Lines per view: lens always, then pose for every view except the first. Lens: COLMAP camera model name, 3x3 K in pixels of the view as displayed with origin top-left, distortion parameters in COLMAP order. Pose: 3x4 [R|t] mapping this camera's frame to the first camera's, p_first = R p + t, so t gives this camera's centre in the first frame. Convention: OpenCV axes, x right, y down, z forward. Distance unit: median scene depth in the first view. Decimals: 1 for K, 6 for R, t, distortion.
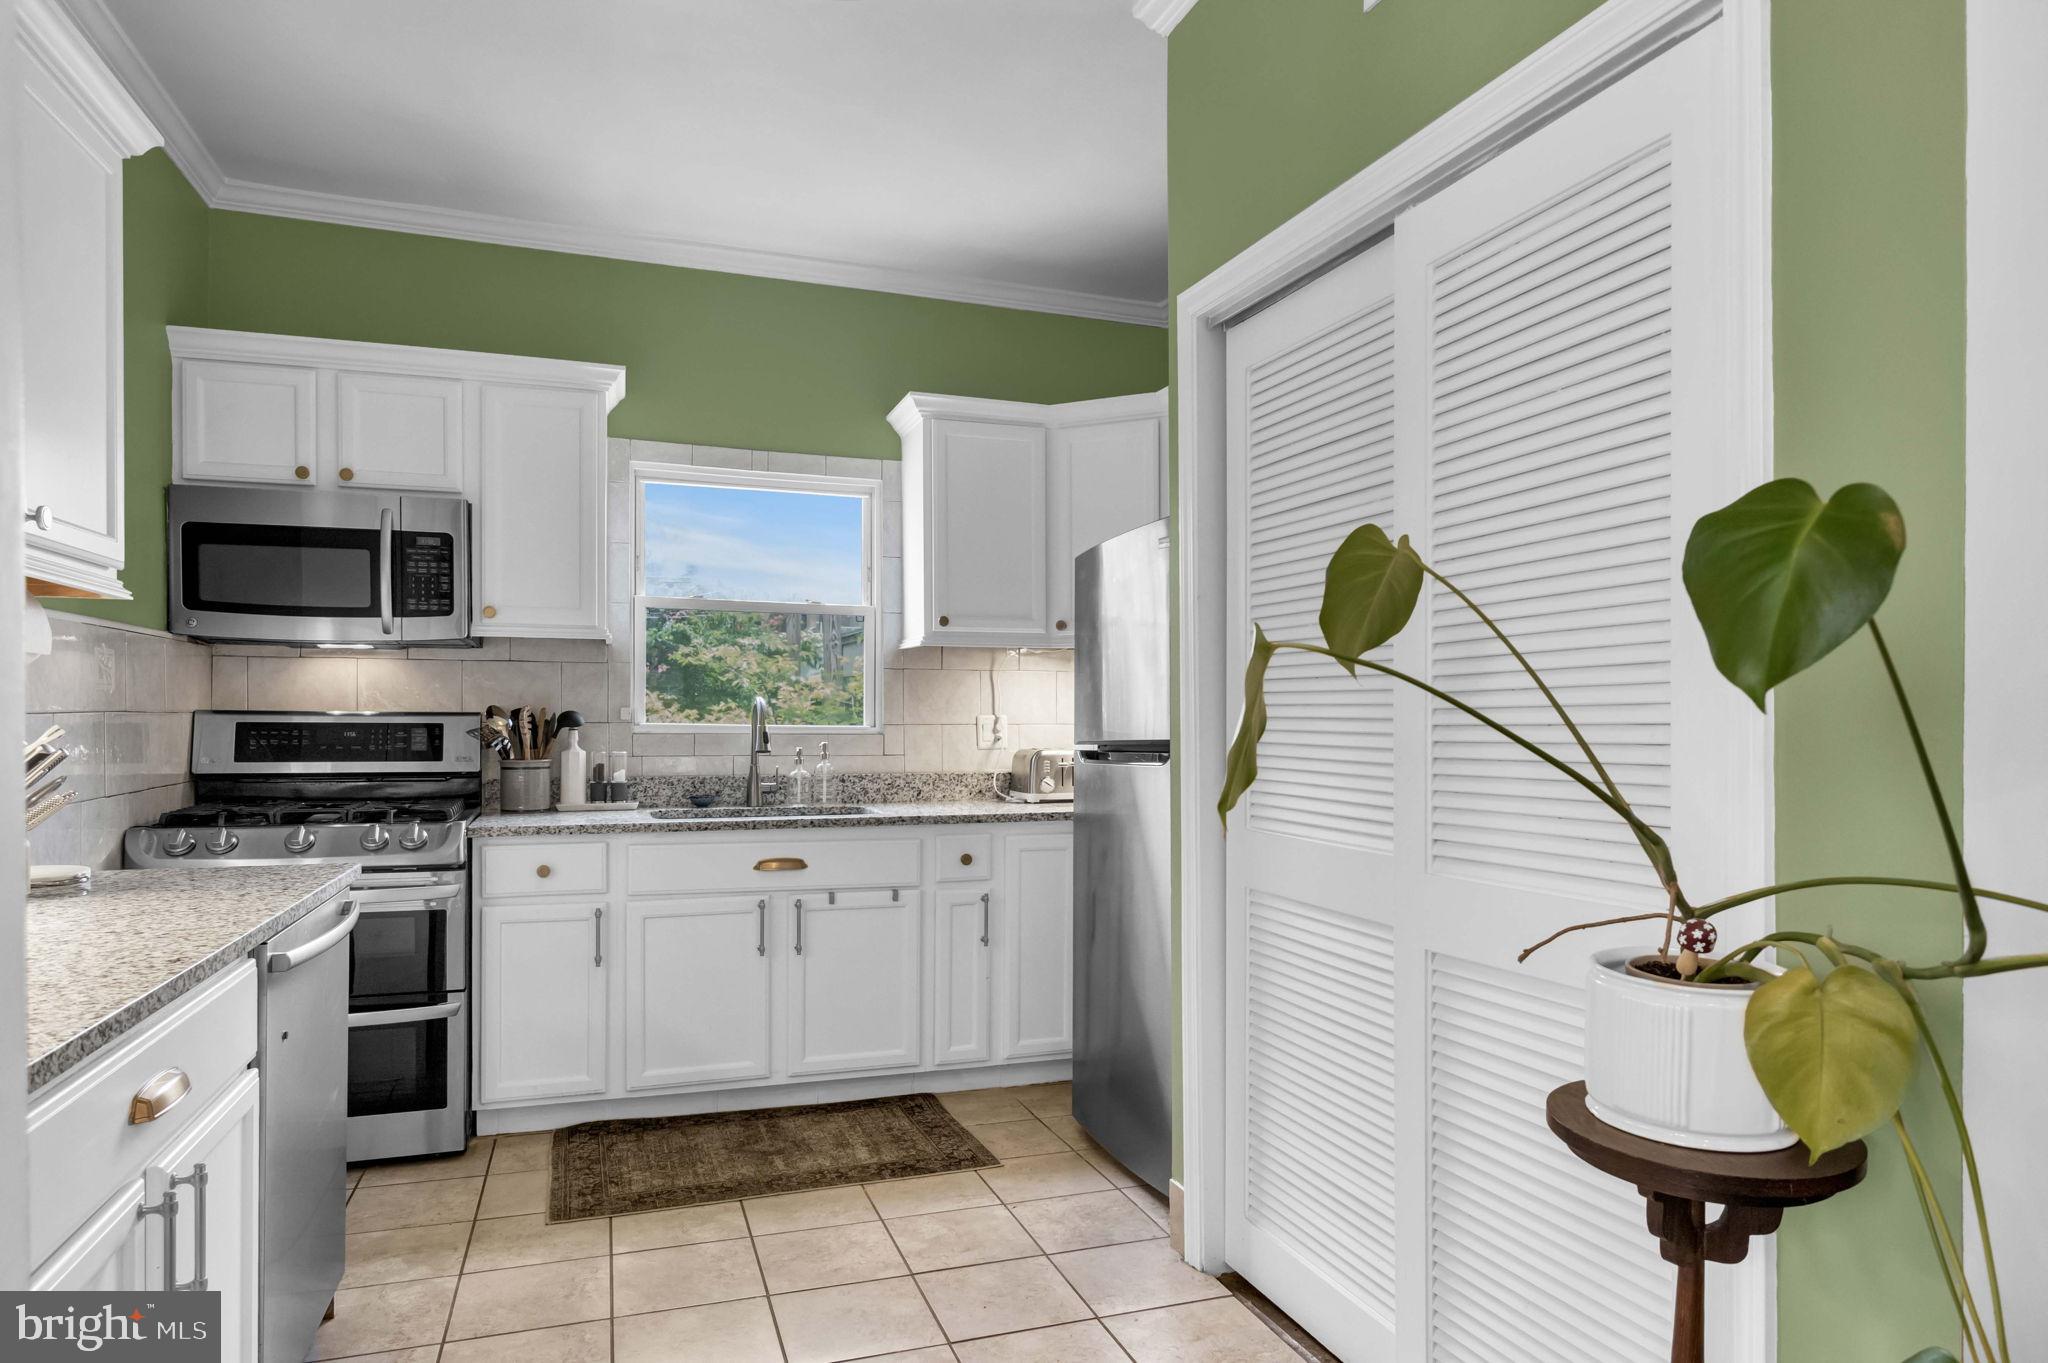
lens RADIAL K [[1100.4, 0, 1021.8], [0, 1100.4, 737.0], [0, 0, 1]] dist [0.000158, -0.000007]
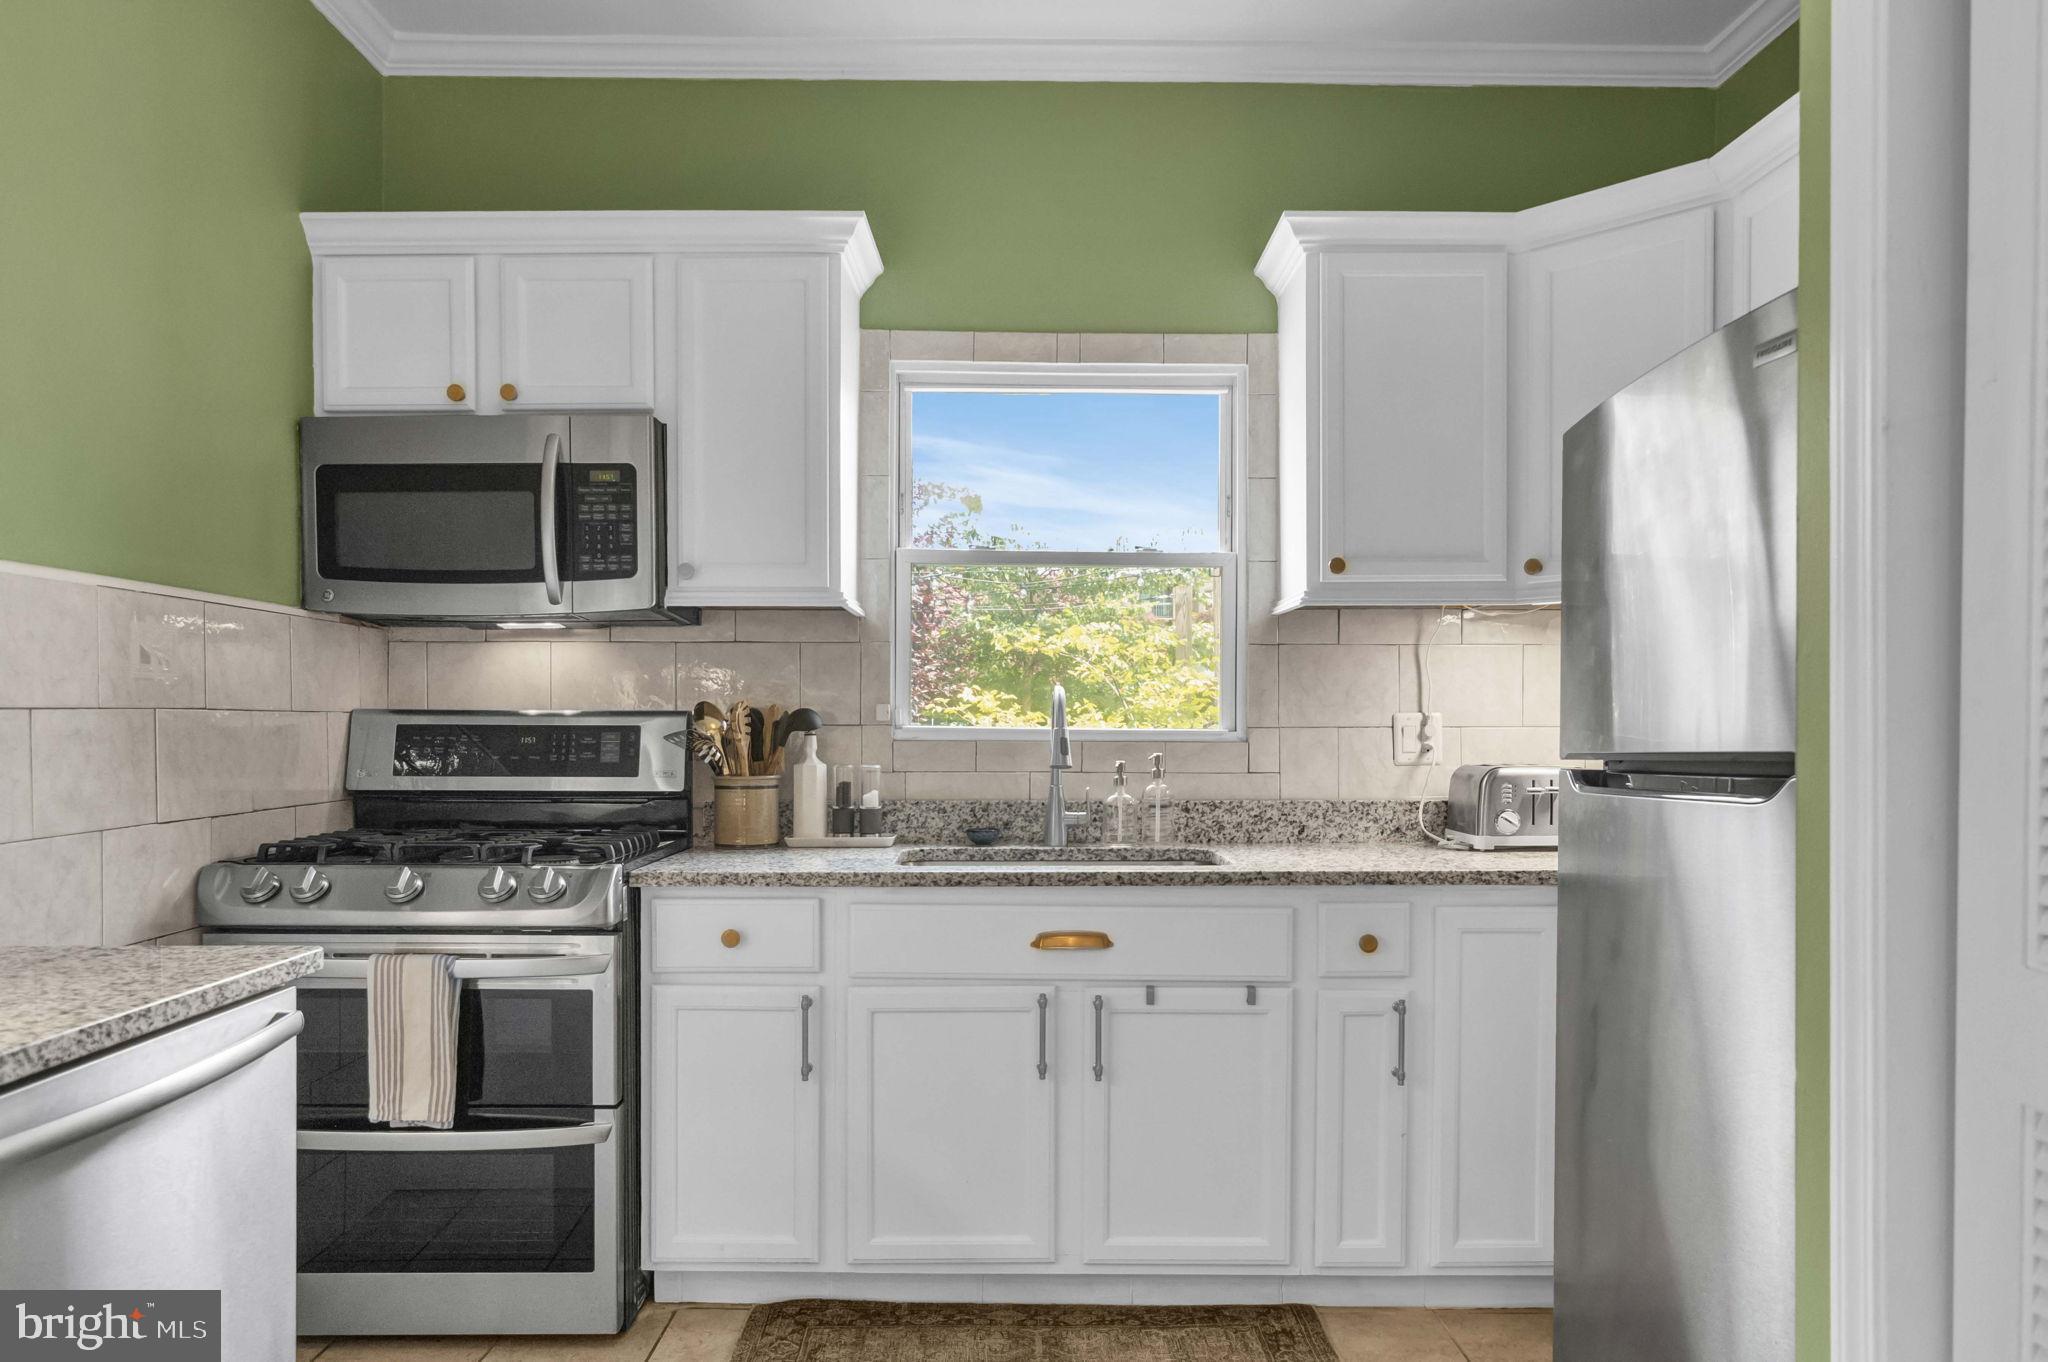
lens RADIAL K [[1280.7, 0, 1021.4], [0, 1280.7, 758.2], [0, 0, 1]] dist [-0.001263, 0.000795]
pose [[0.943765, 0.005522, -0.330572, 0.003083], [-0.002451, 0.999950, 0.009705, 0.000422], [0.330609, -0.008349, 0.943731, 0.262110]]
